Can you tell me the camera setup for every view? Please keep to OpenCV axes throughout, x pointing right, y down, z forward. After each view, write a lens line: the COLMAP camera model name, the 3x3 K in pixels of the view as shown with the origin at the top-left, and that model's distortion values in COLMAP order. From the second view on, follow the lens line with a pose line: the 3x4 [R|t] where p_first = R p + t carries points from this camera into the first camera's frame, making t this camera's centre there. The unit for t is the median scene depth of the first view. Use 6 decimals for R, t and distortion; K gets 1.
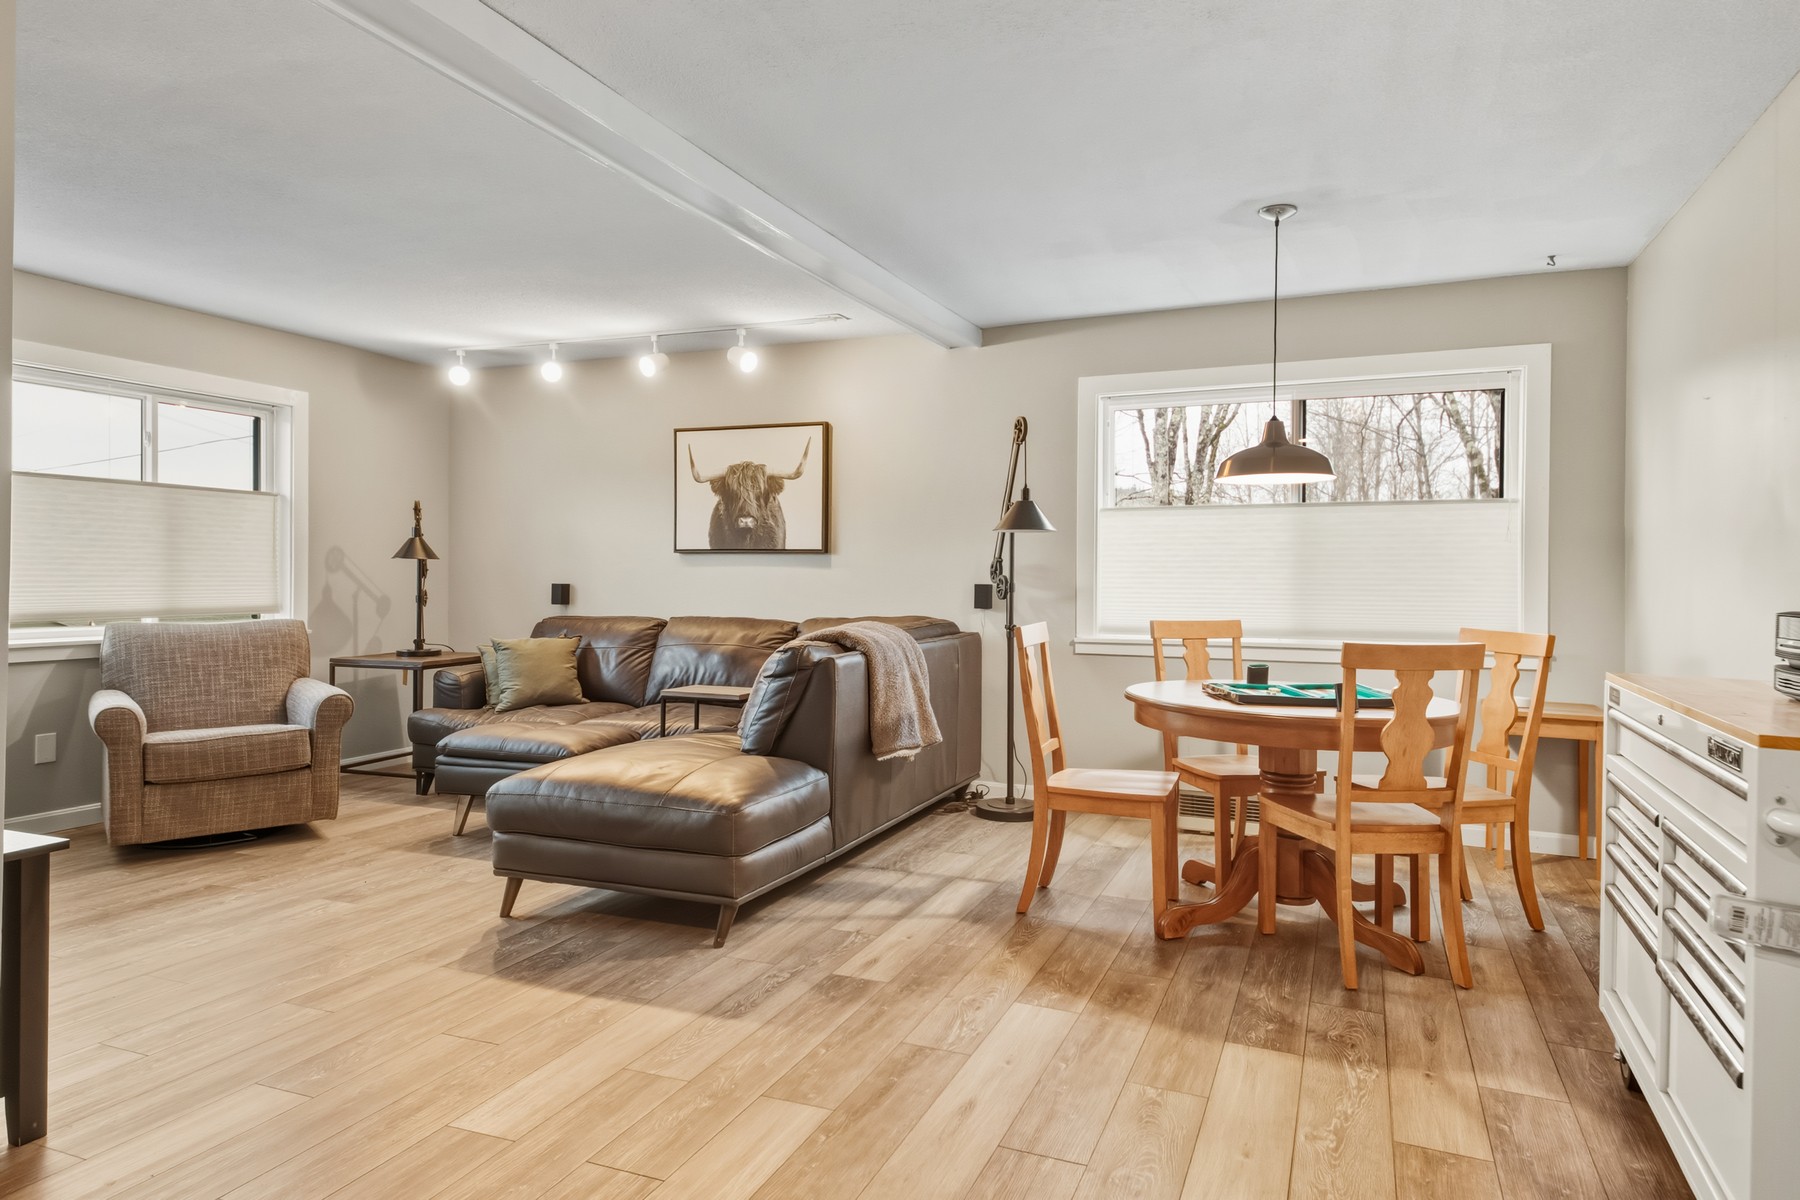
lens RADIAL K [[1086.8, 0, 900.0], [0, 1086.8, 600.0], [0, 0, 1]] dist [0.002390, 0.000381]
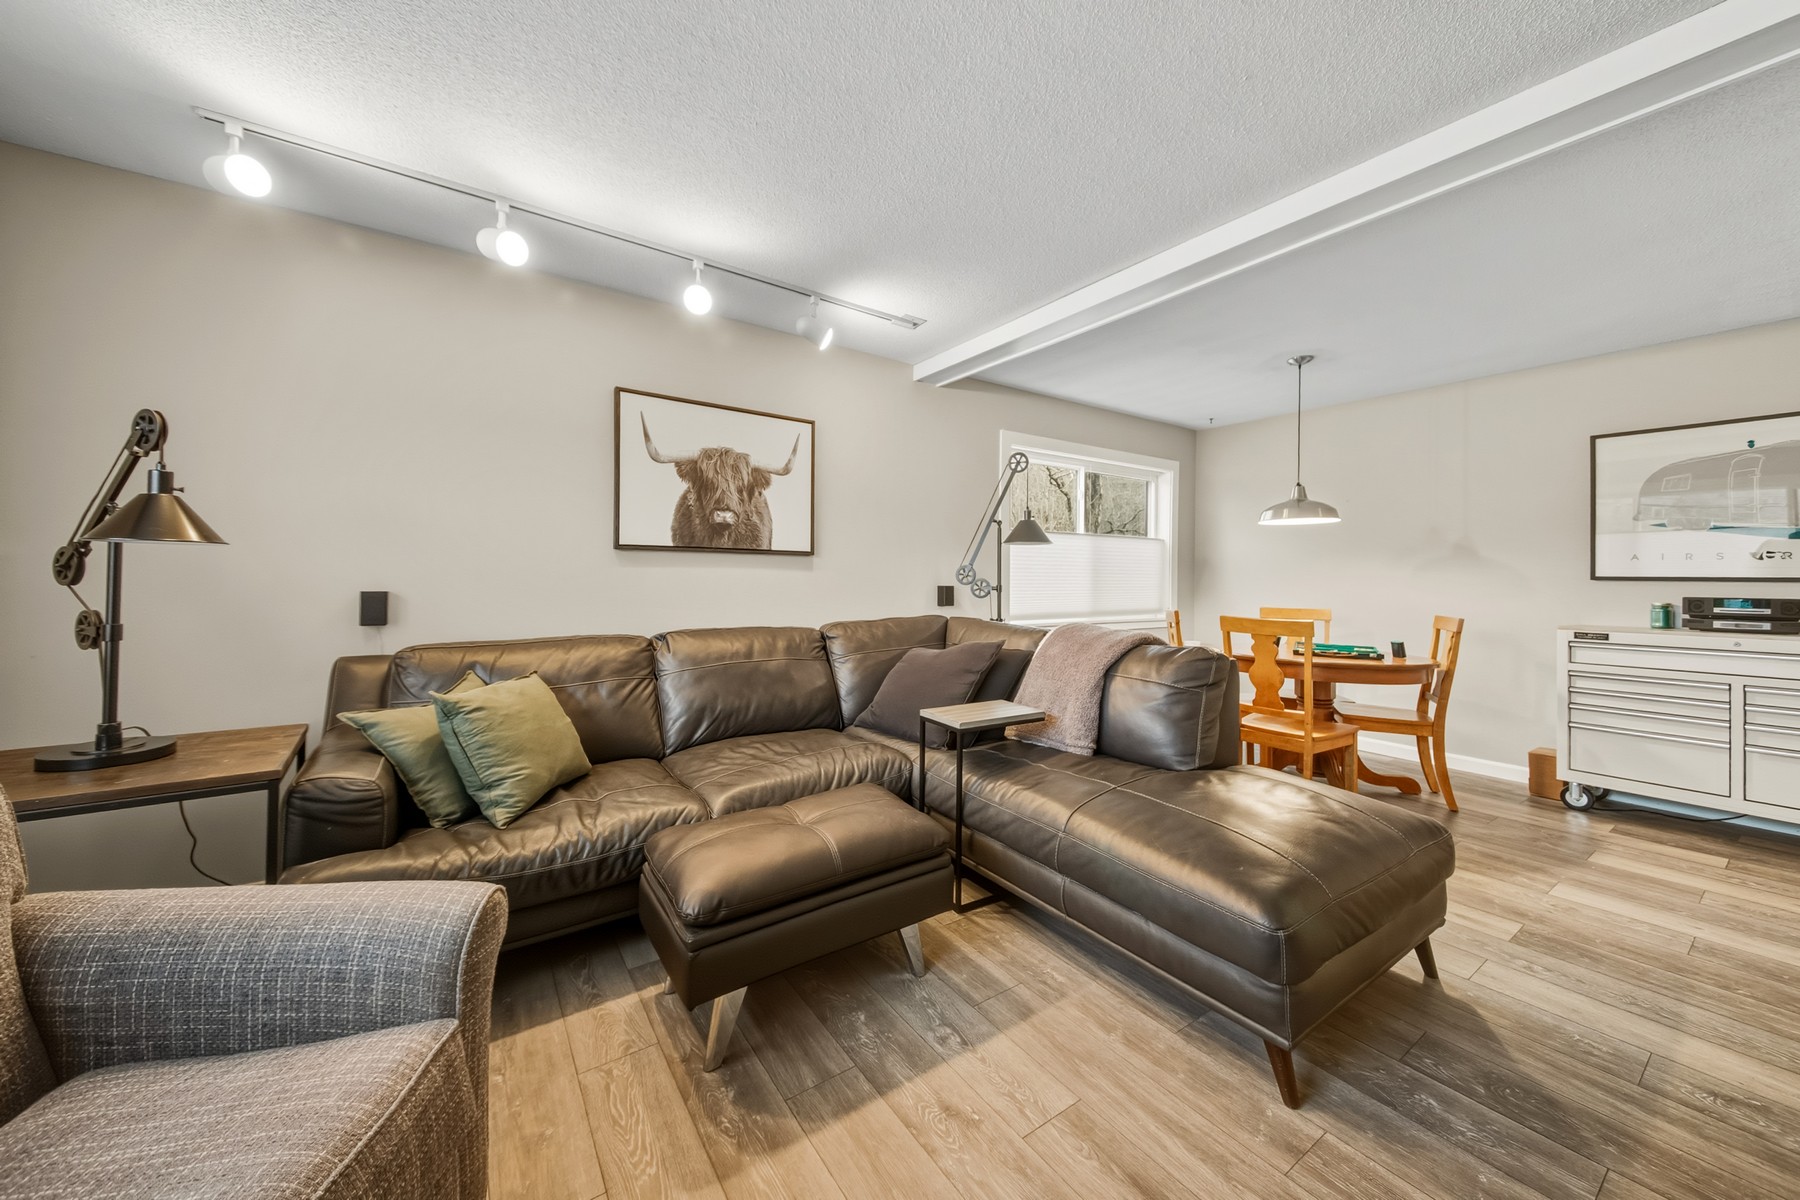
lens RADIAL K [[648.0, 0, 901.5], [0, 648.0, 578.3], [0, 0, 1]] dist [0.000978, 0.000085]
pose [[0.532092, -0.002840, 0.846682, -0.507809], [0.011262, 0.999930, -0.003723, -0.019428], [-0.846612, 0.011516, 0.532087, 0.612087]]
